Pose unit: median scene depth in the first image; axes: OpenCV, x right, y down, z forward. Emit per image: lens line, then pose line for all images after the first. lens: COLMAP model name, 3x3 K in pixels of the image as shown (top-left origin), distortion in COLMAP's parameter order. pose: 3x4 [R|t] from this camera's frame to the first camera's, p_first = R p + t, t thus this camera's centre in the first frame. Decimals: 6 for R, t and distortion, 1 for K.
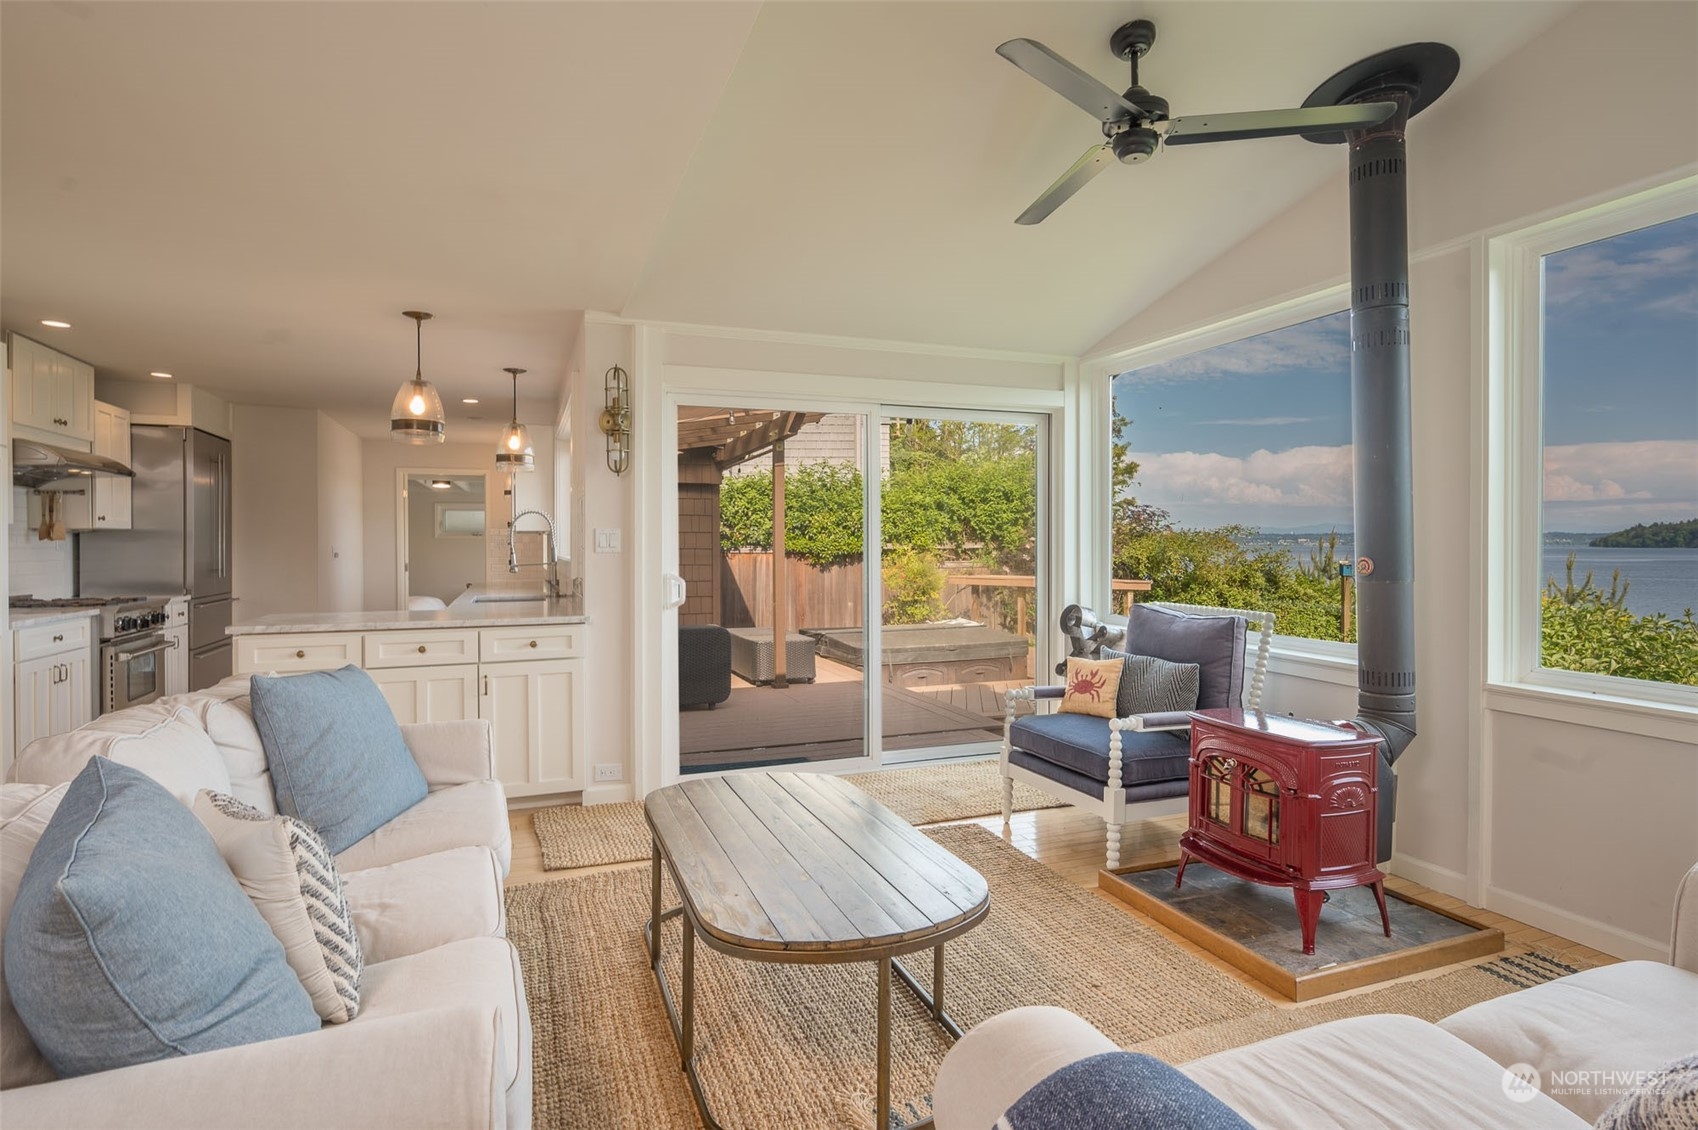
lens RADIAL K [[884.1, 0, 858.1], [0, 884.1, 552.0], [0, 0, 1]] dist [0.001522, -0.004317]
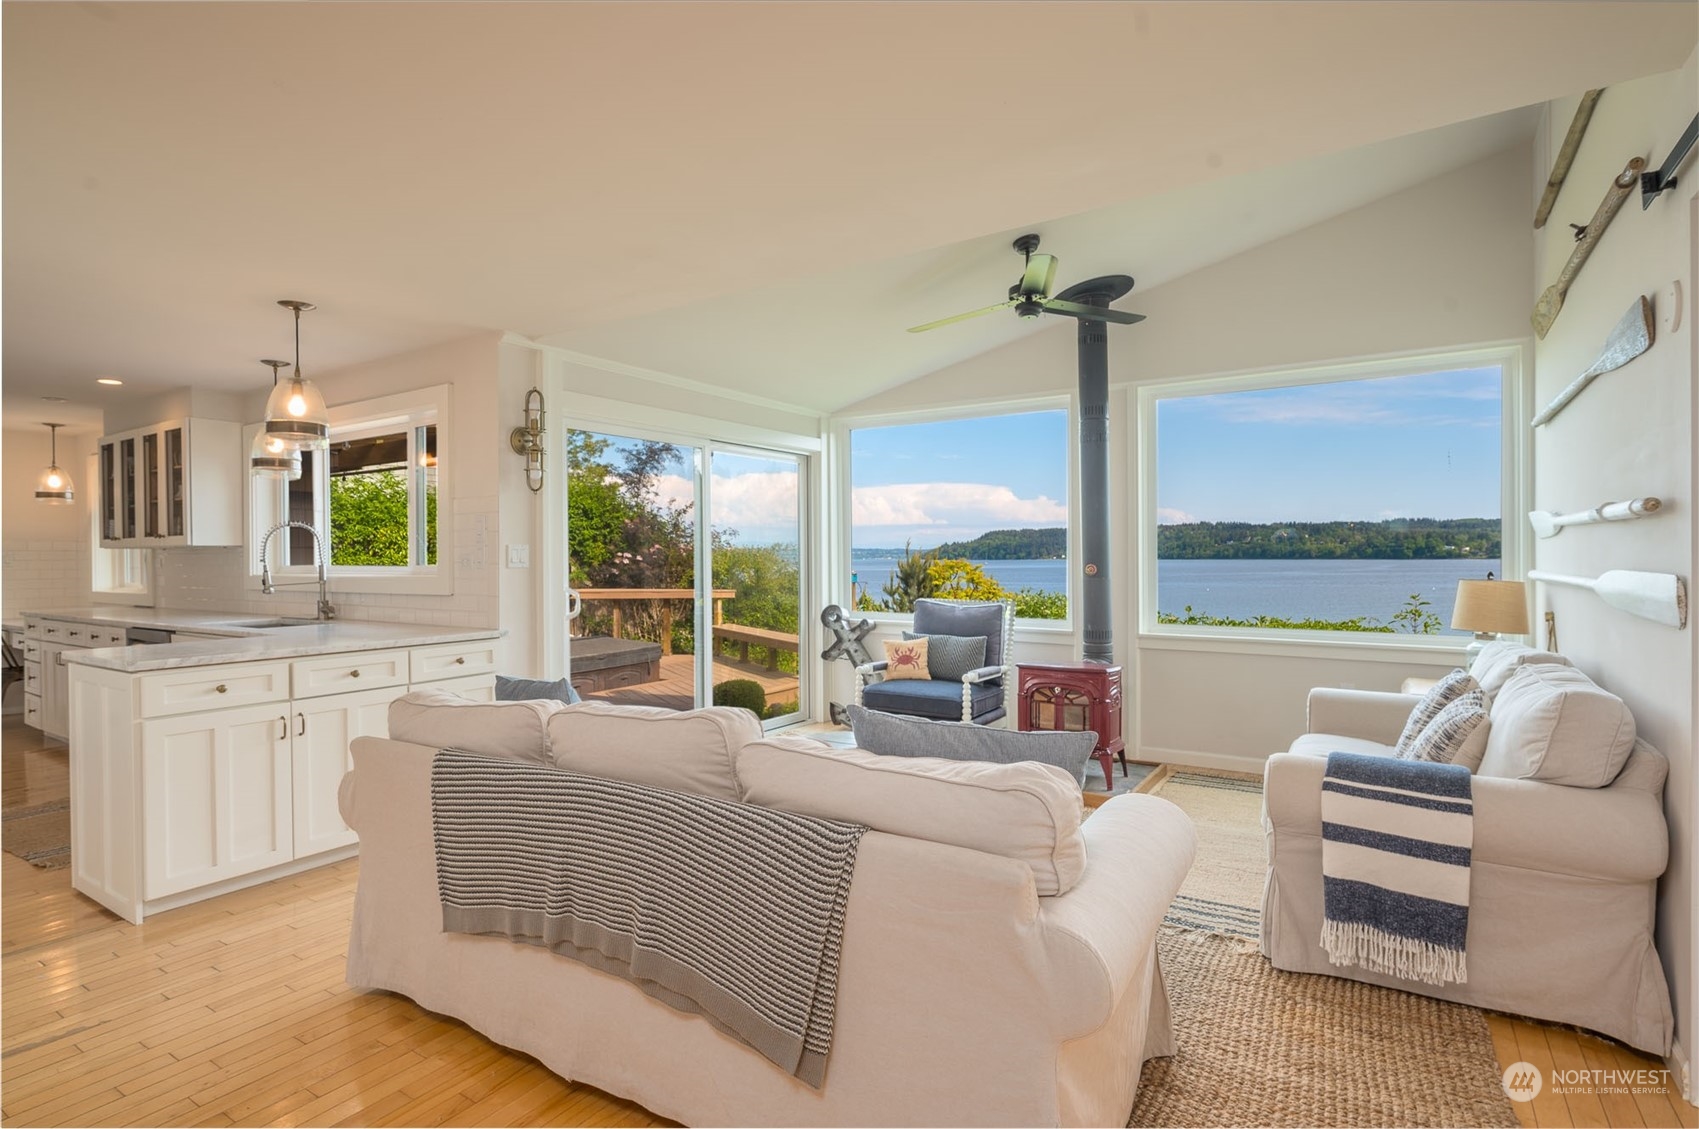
lens RADIAL K [[848.7, 0, 862.1], [0, 848.7, 564.8], [0, 0, 1]] dist [-0.003133, -0.000637]
pose [[0.799955, -0.008991, 0.599993, -0.436182], [0.010314, 0.999946, 0.001232, 0.000079], [-0.599972, 0.005203, 0.800004, -0.024718]]
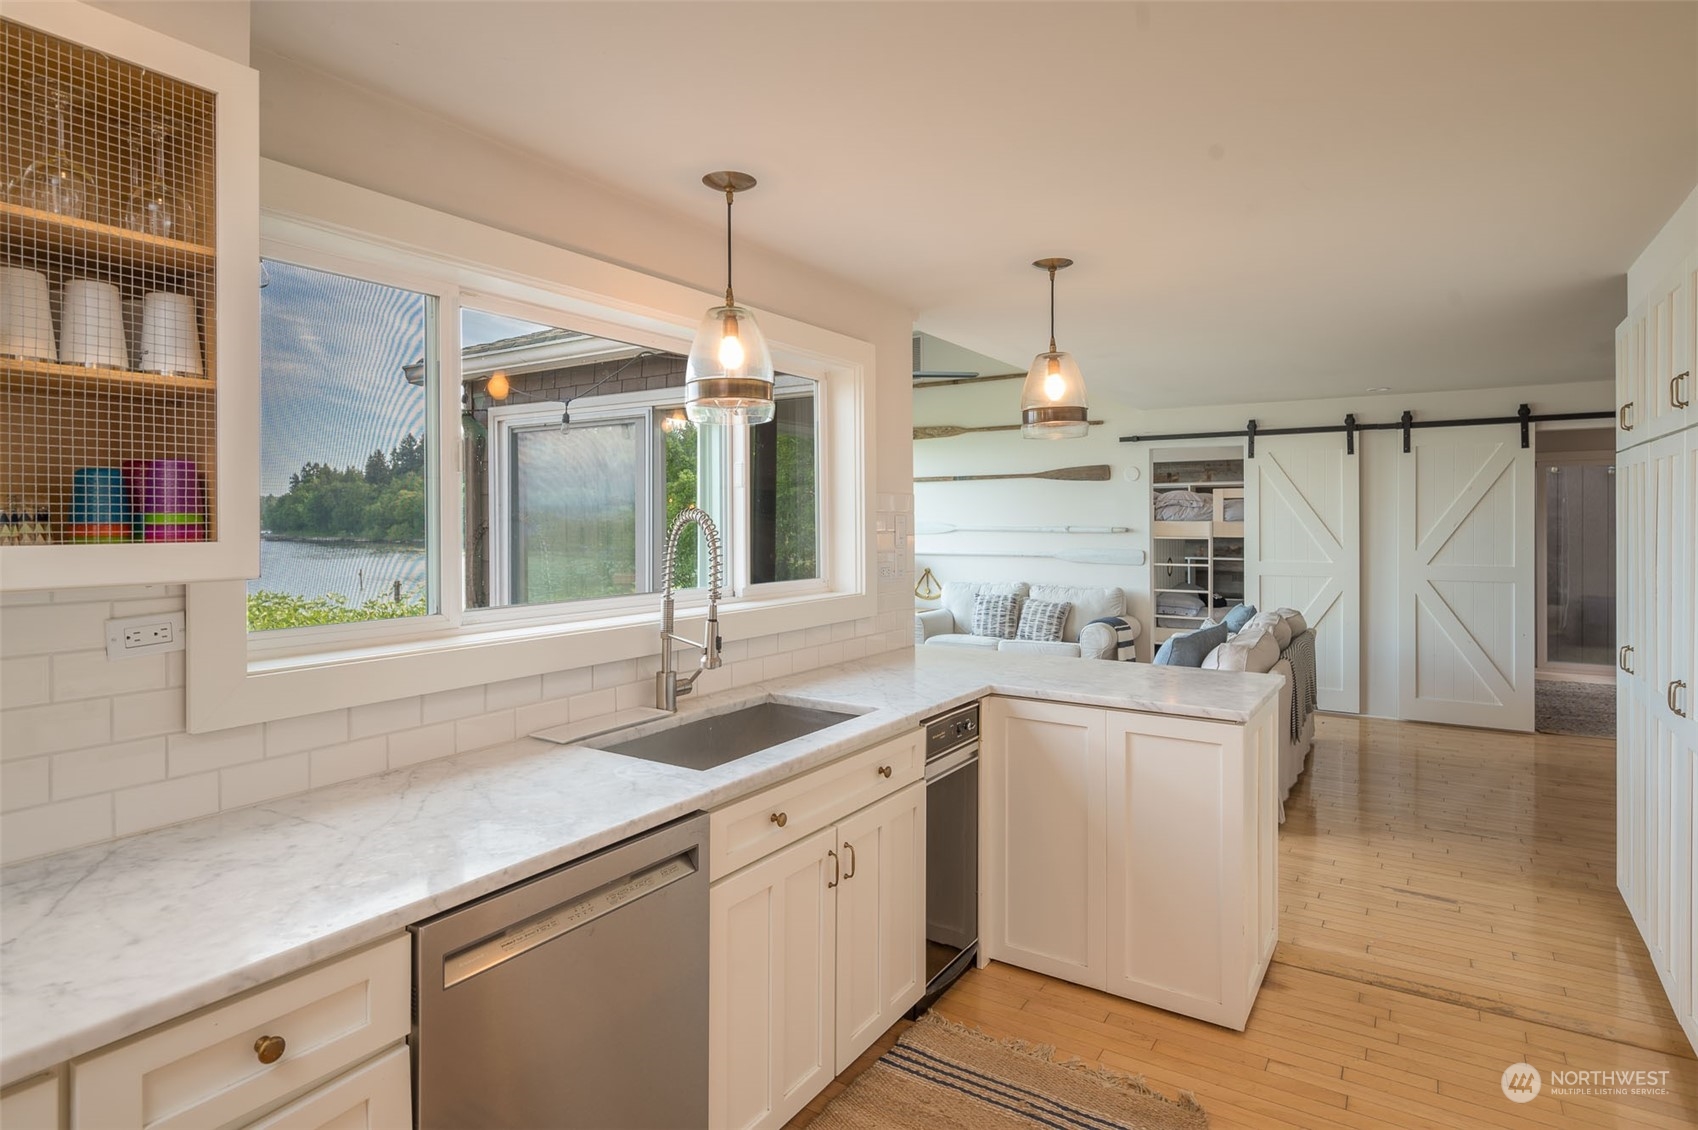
lens RADIAL K [[884.1, 0, 843.8], [0, 884.1, 536.9], [0, 0, 1]] dist [0.001522, -0.004317]
pose [[-0.597421, -0.011857, 0.801840, -0.765695], [0.009730, 0.999710, 0.022033, -0.047653], [-0.801869, 0.020965, -0.597132, 1.263257]]
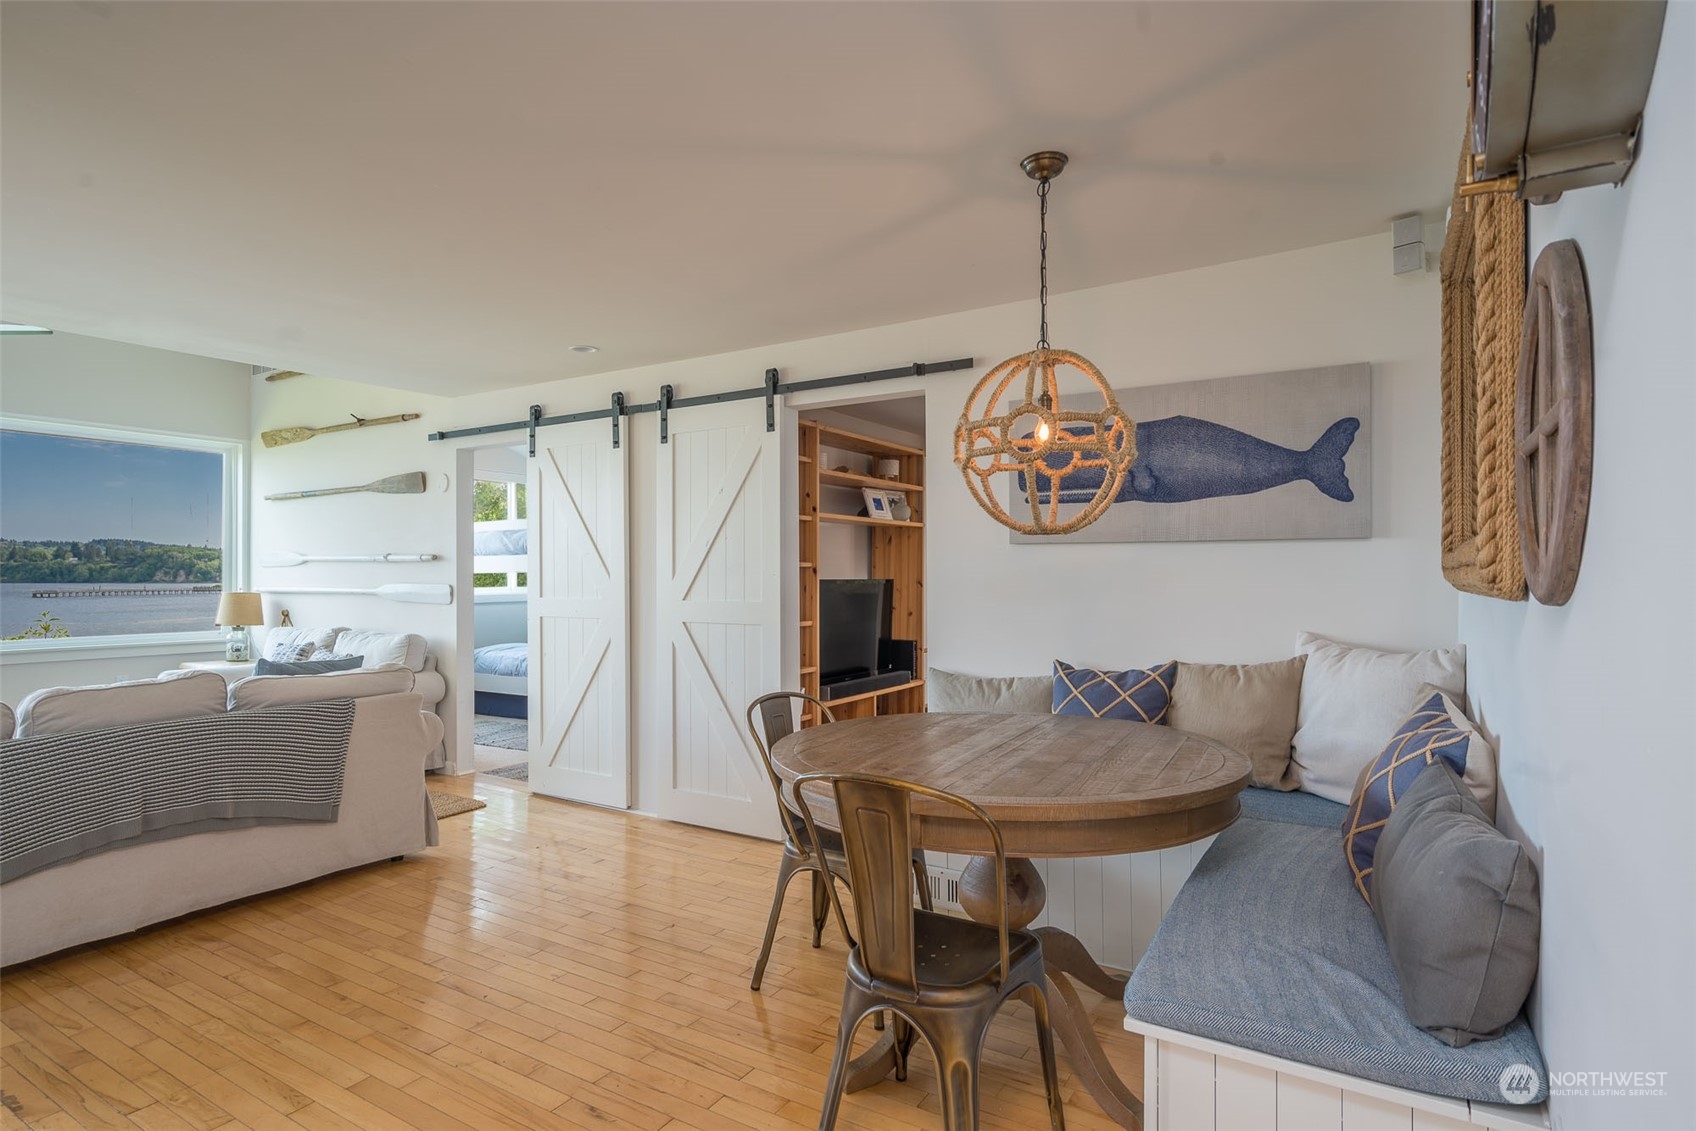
lens RADIAL K [[883.1, 0, 844.3], [0, 883.1, 569.6], [0, 0, 1]] dist [0.001522, -0.004317]
pose [[-0.604705, 0.005961, 0.796427, -1.040177], [0.006920, 0.999974, -0.002230, -0.003527], [-0.796419, 0.004162, -0.604731, 0.315850]]
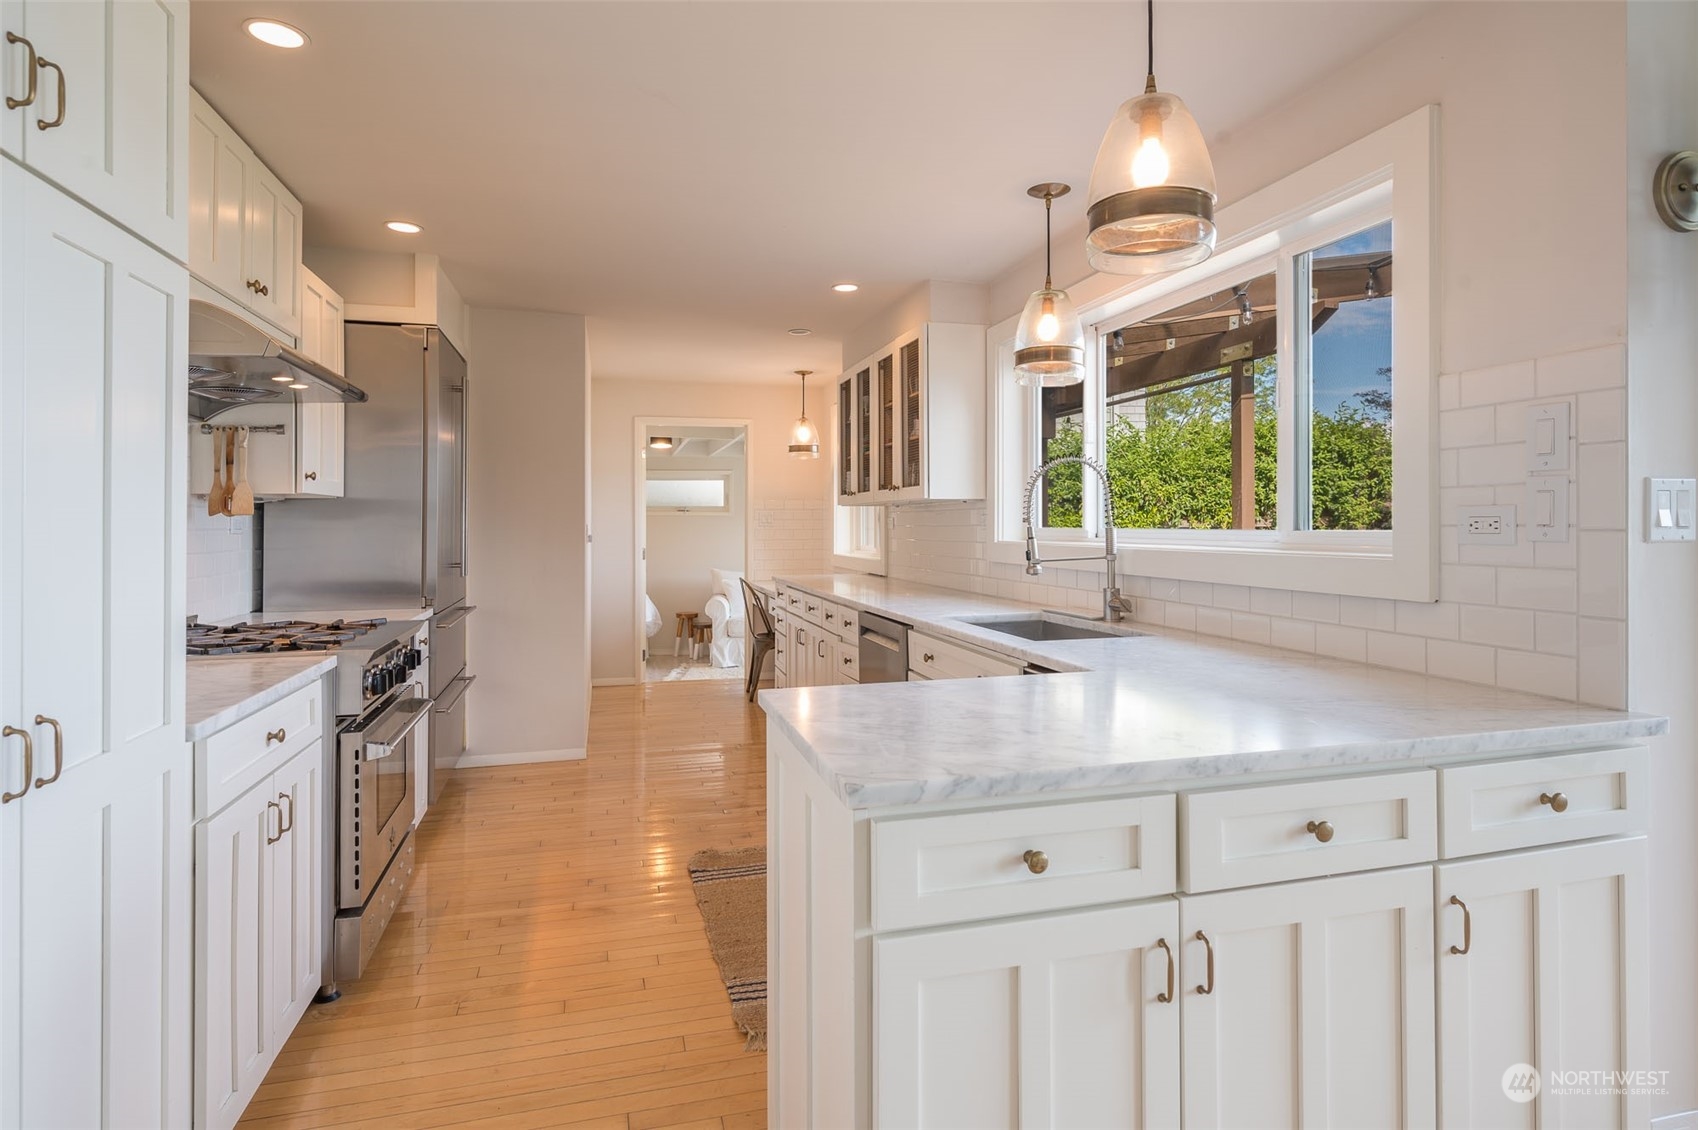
lens RADIAL K [[884.1, 0, 844.9], [0, 884.1, 517.8], [0, 0, 1]] dist [0.001522, -0.004317]
pose [[0.995309, -0.002694, -0.096705, -0.466617], [0.001409, 0.999910, -0.013349, -0.003828], [0.096732, 0.013150, 0.995224, 0.475633]]
